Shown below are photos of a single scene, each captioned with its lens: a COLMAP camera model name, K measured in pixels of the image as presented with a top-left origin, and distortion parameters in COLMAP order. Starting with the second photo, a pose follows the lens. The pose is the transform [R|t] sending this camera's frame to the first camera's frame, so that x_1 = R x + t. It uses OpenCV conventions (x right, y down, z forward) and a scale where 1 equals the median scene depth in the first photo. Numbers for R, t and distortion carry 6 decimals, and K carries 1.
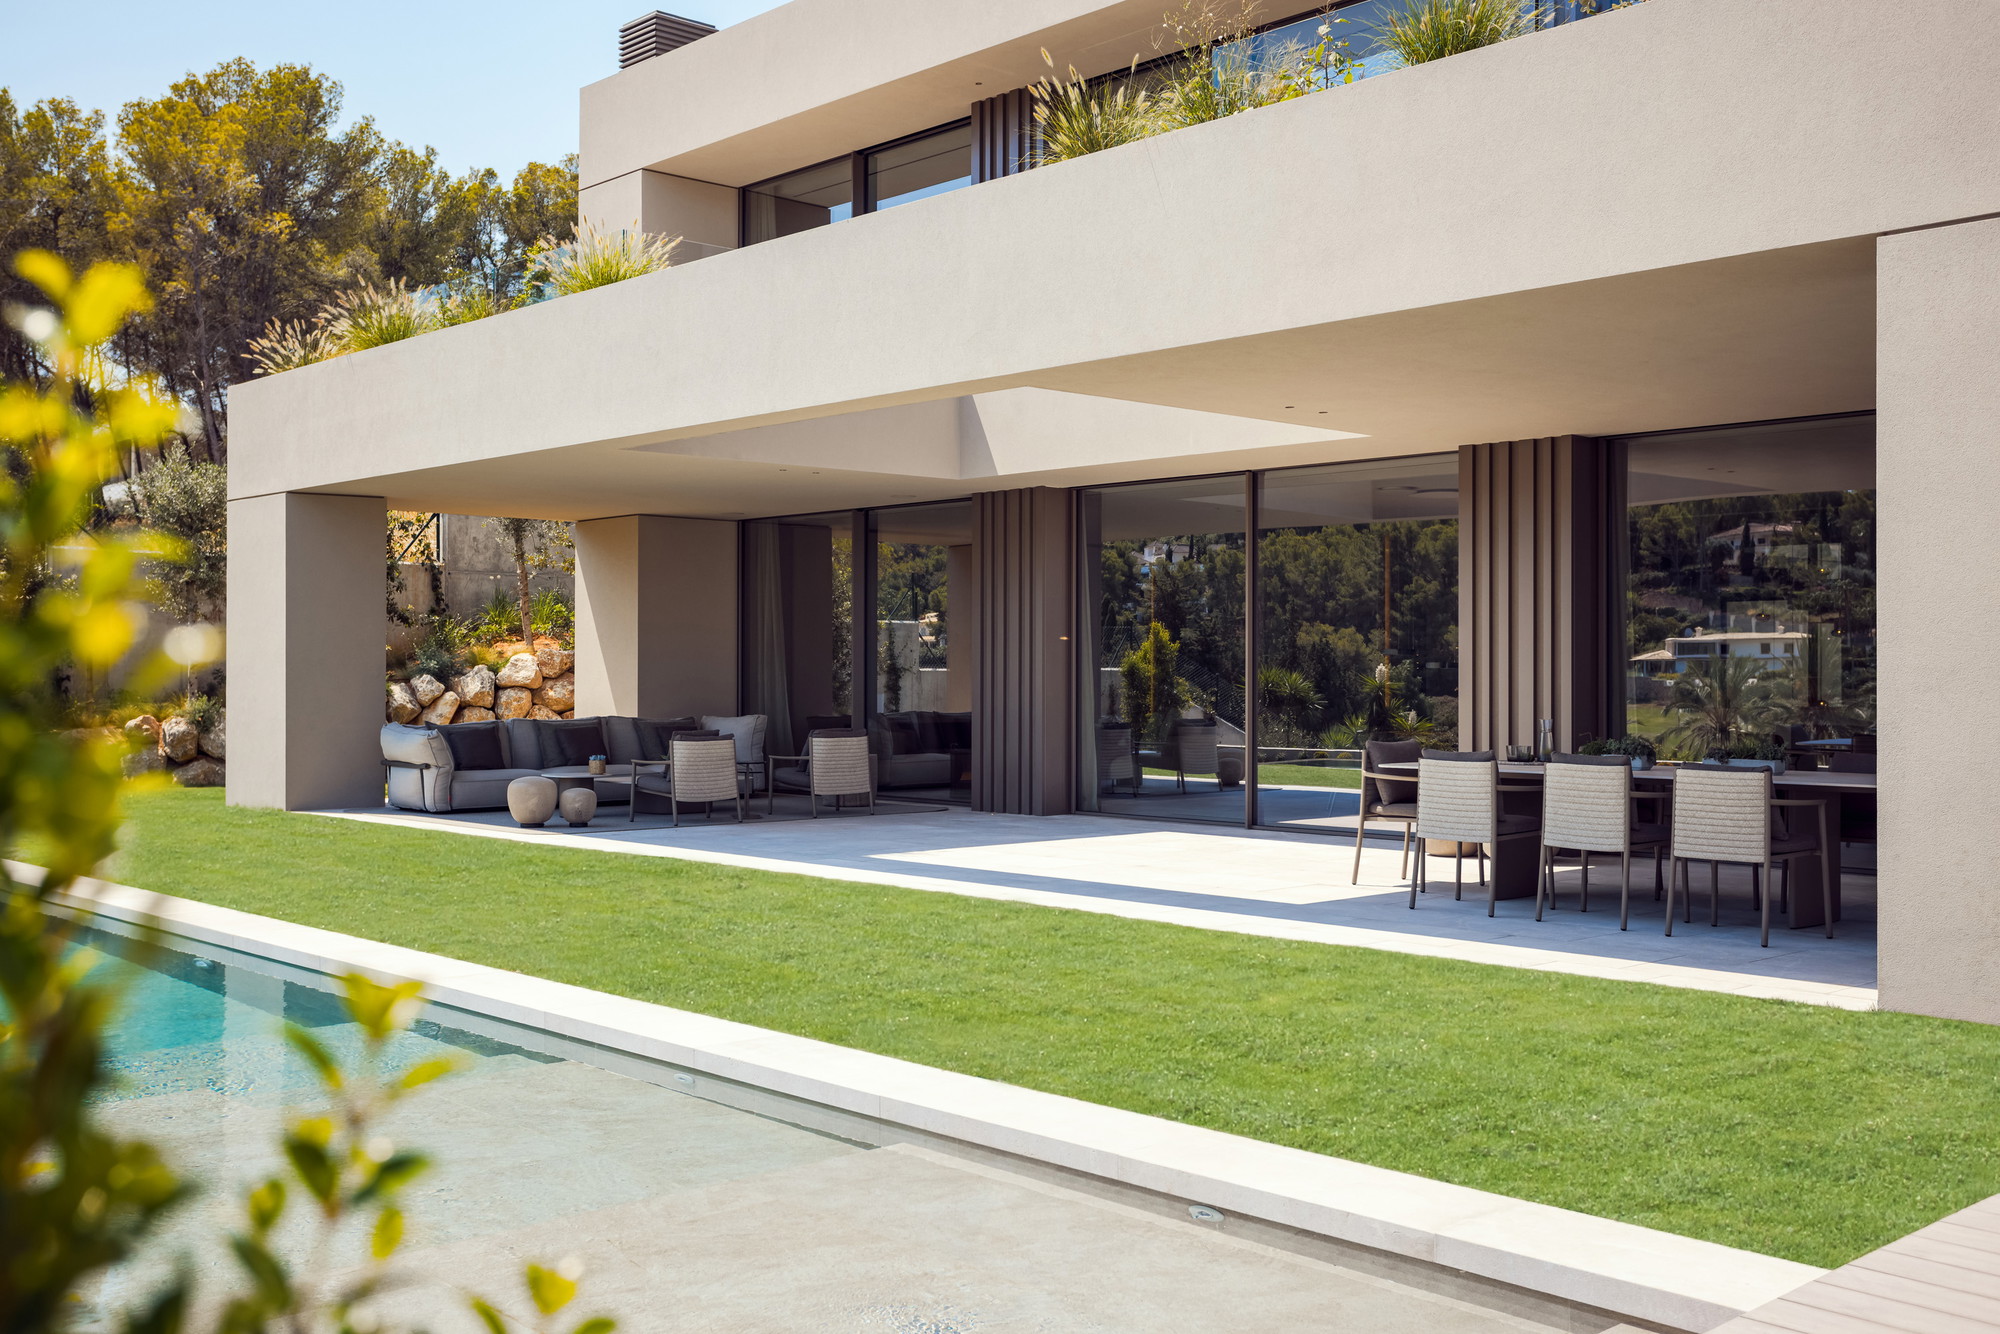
lens RADIAL K [[1957.9, 0, 1062.5], [0, 1957.9, 696.6], [0, 0, 1]] dist [0.016763, 0.044235]
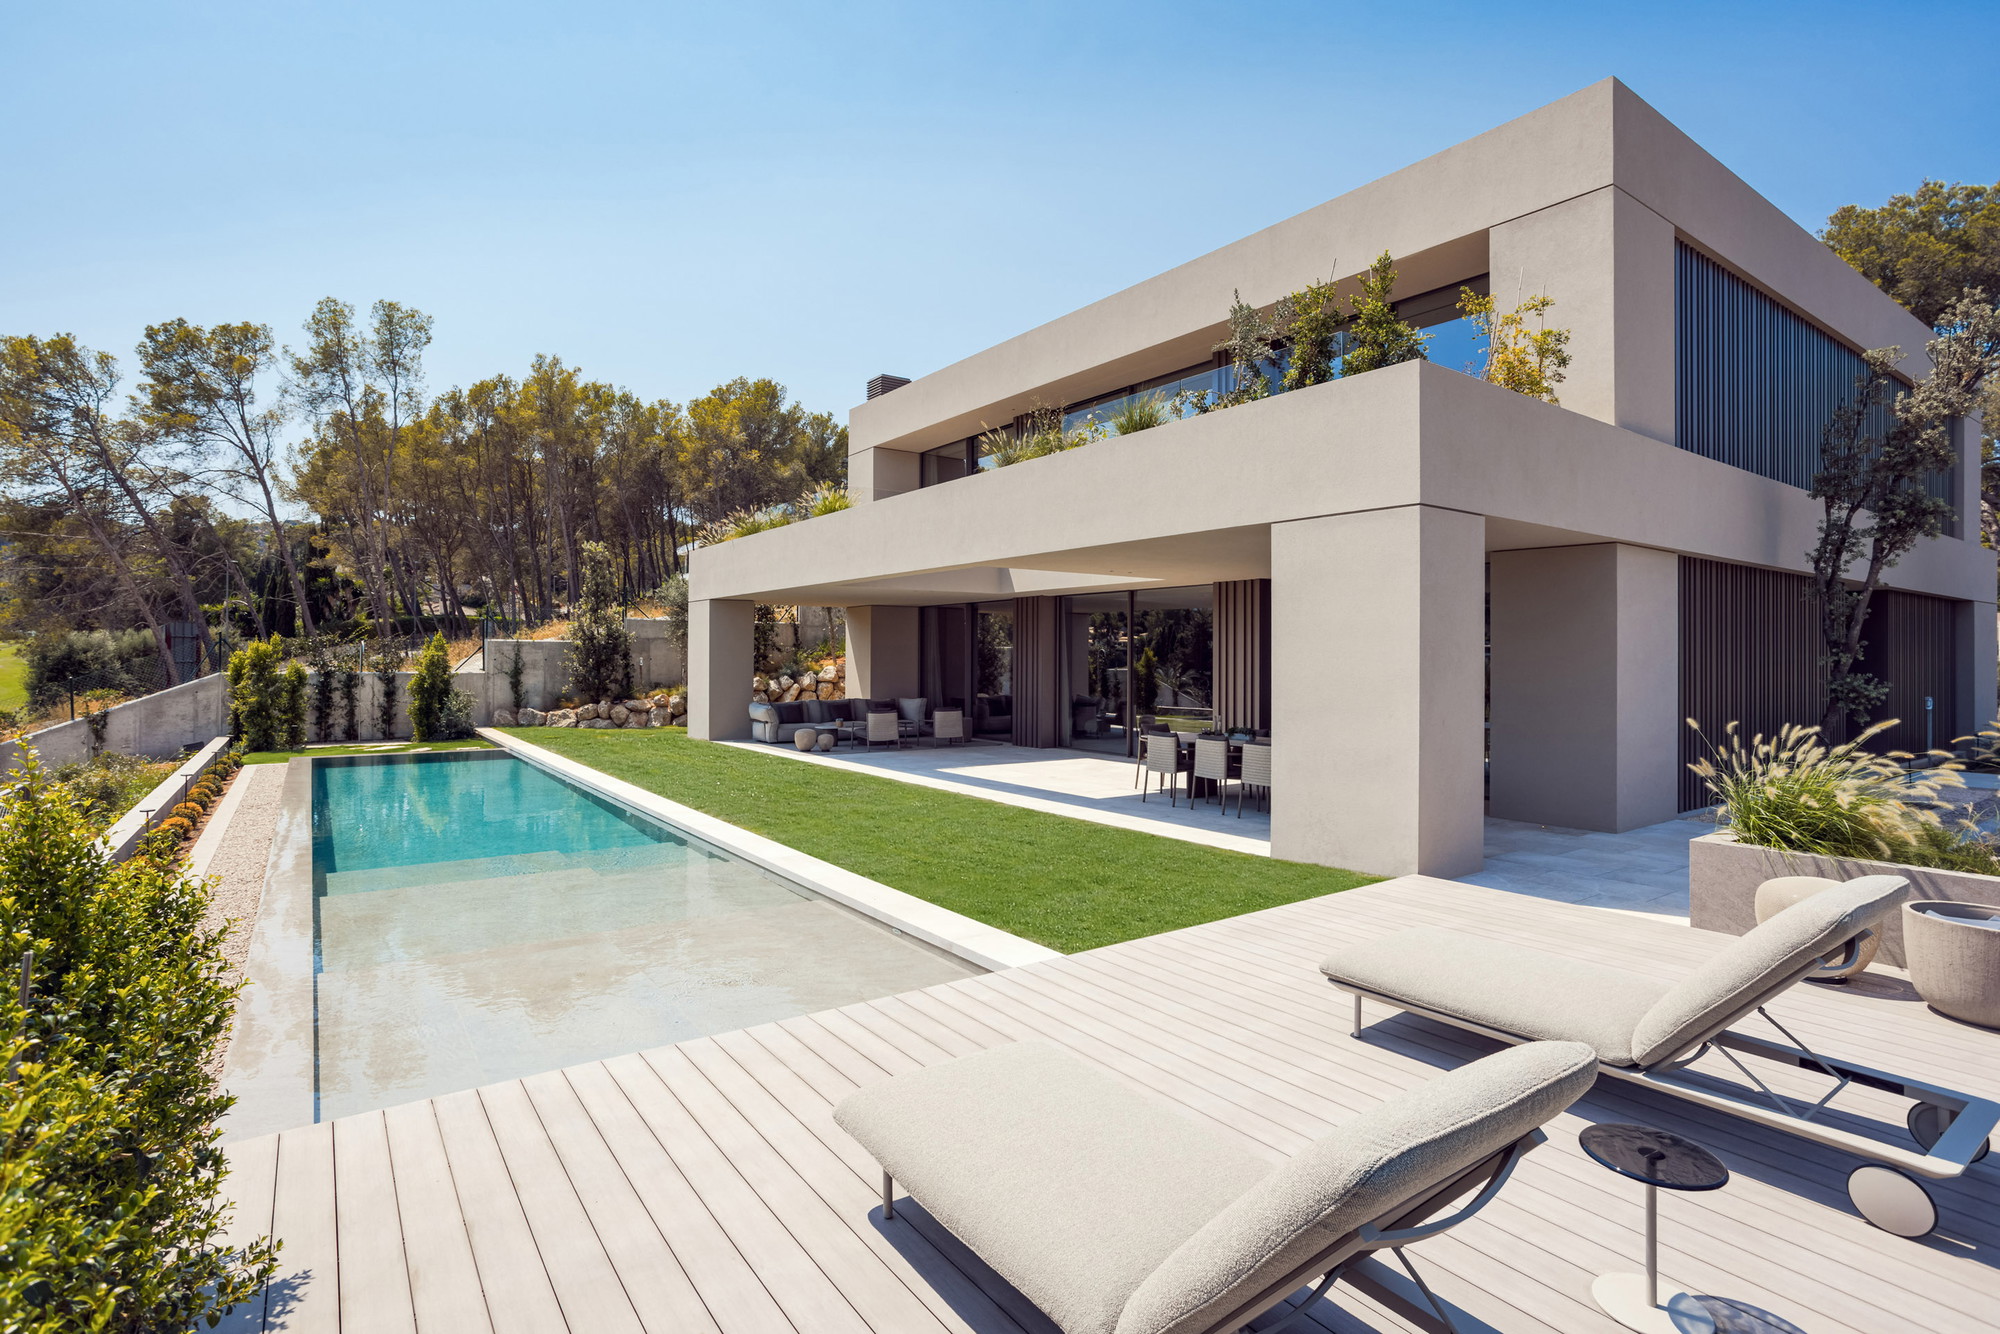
lens RADIAL K [[972.4, 0, 1000.0], [0, 972.4, 667.0], [0, 0, 1]] dist [0.000812, 0.000178]
pose [[0.990956, 0.003387, -0.134142, 0.081111], [-0.004721, 0.999942, -0.009633, -0.016571], [0.134102, 0.010180, 0.990915, -0.058117]]
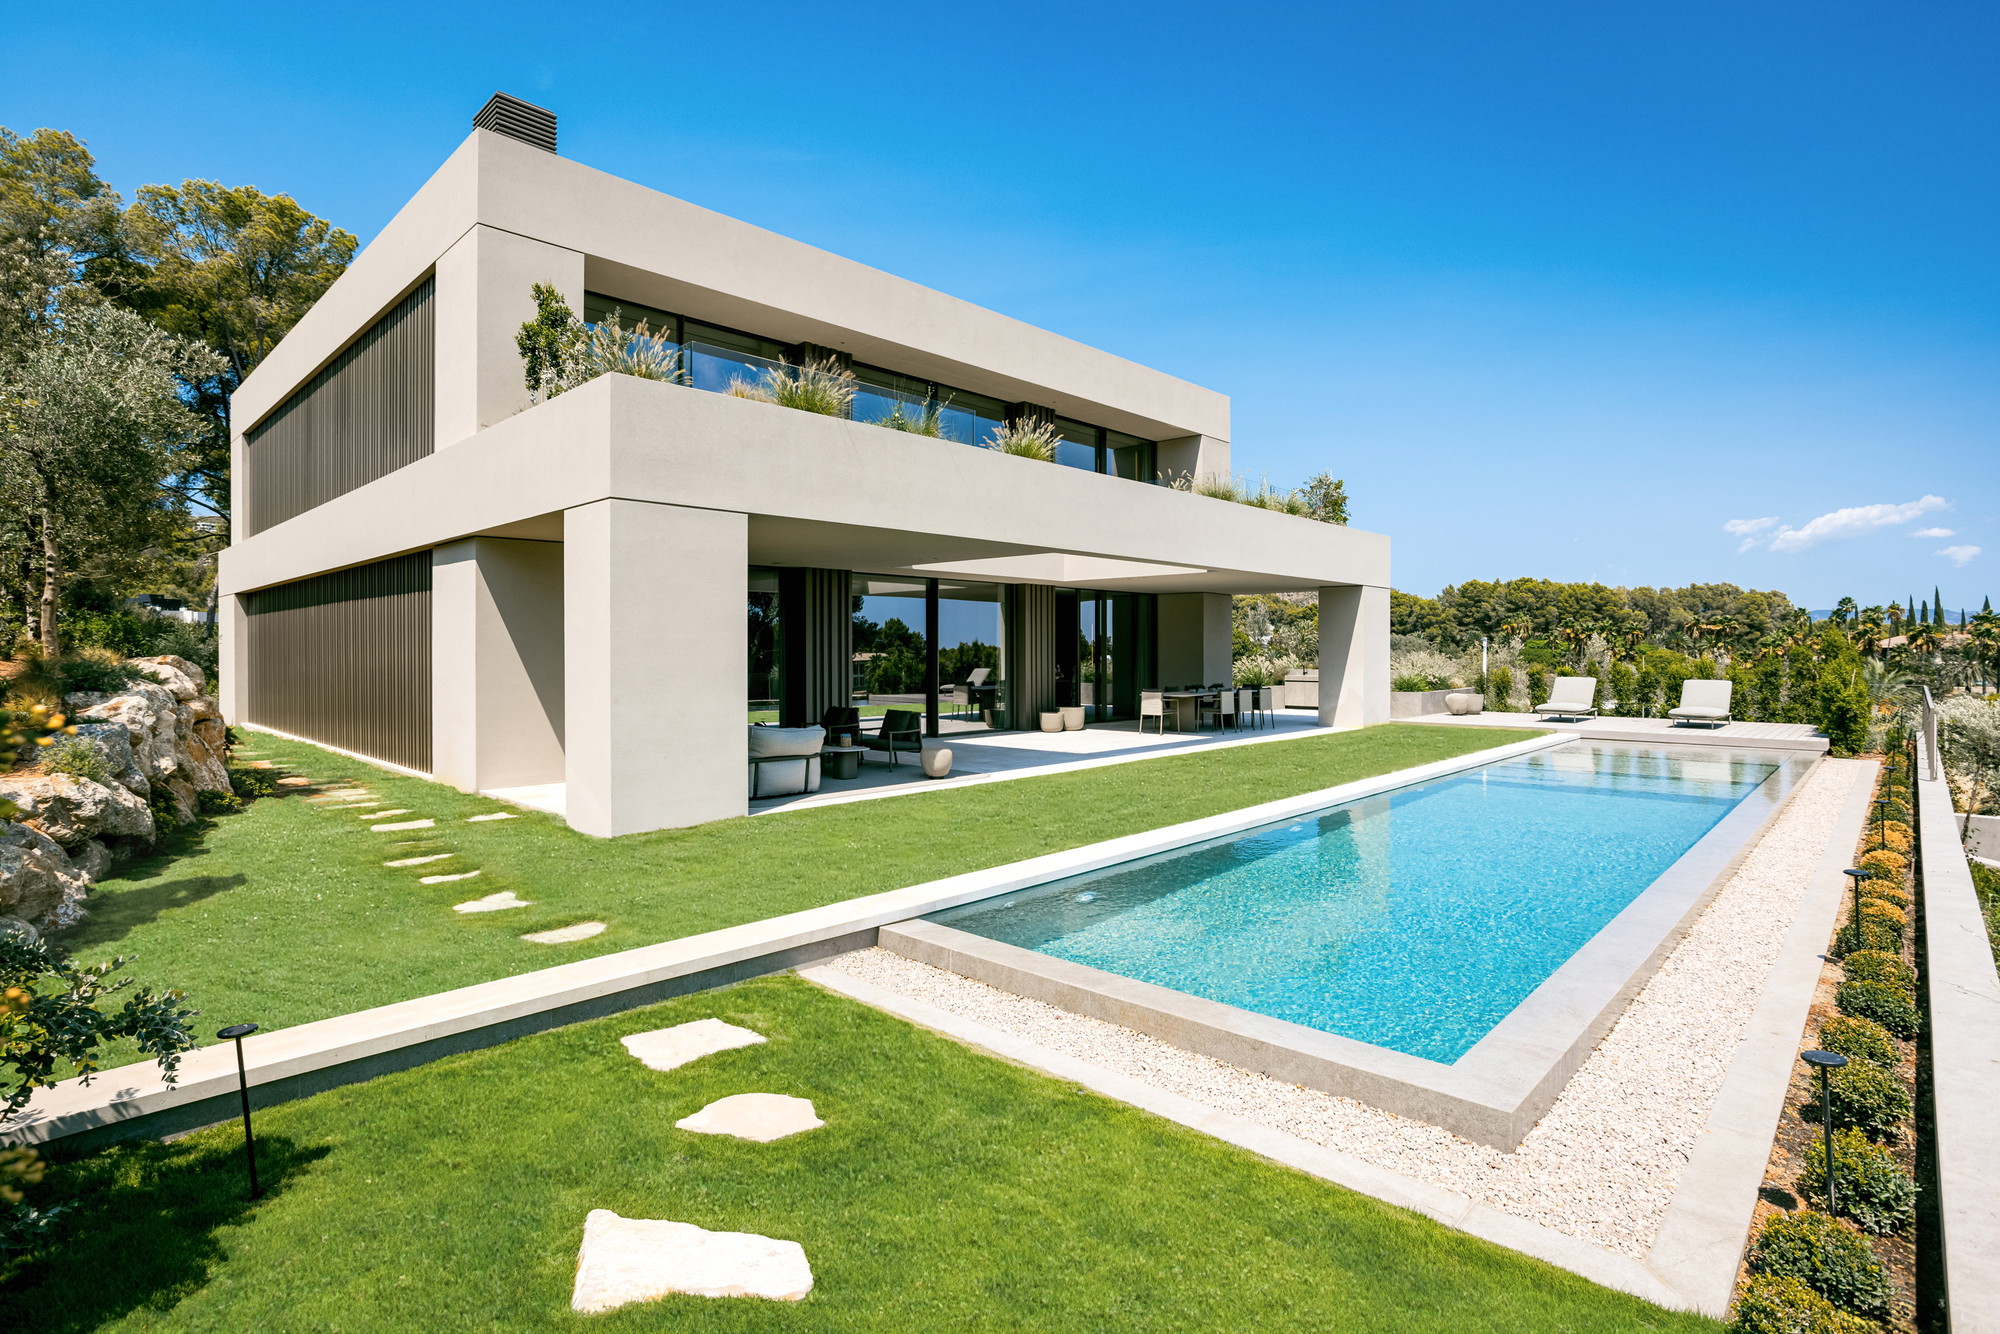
lens RADIAL K [[972.4, 0, 1000.0], [0, 972.4, 667.0], [0, 0, 1]] dist [0.000812, 0.000178]
pose [[-0.047028, -0.000637, 0.998893, -0.875071], [0.020102, 0.999797, 0.001584, -0.017987], [-0.998691, 0.020154, -0.047005, 0.839540]]
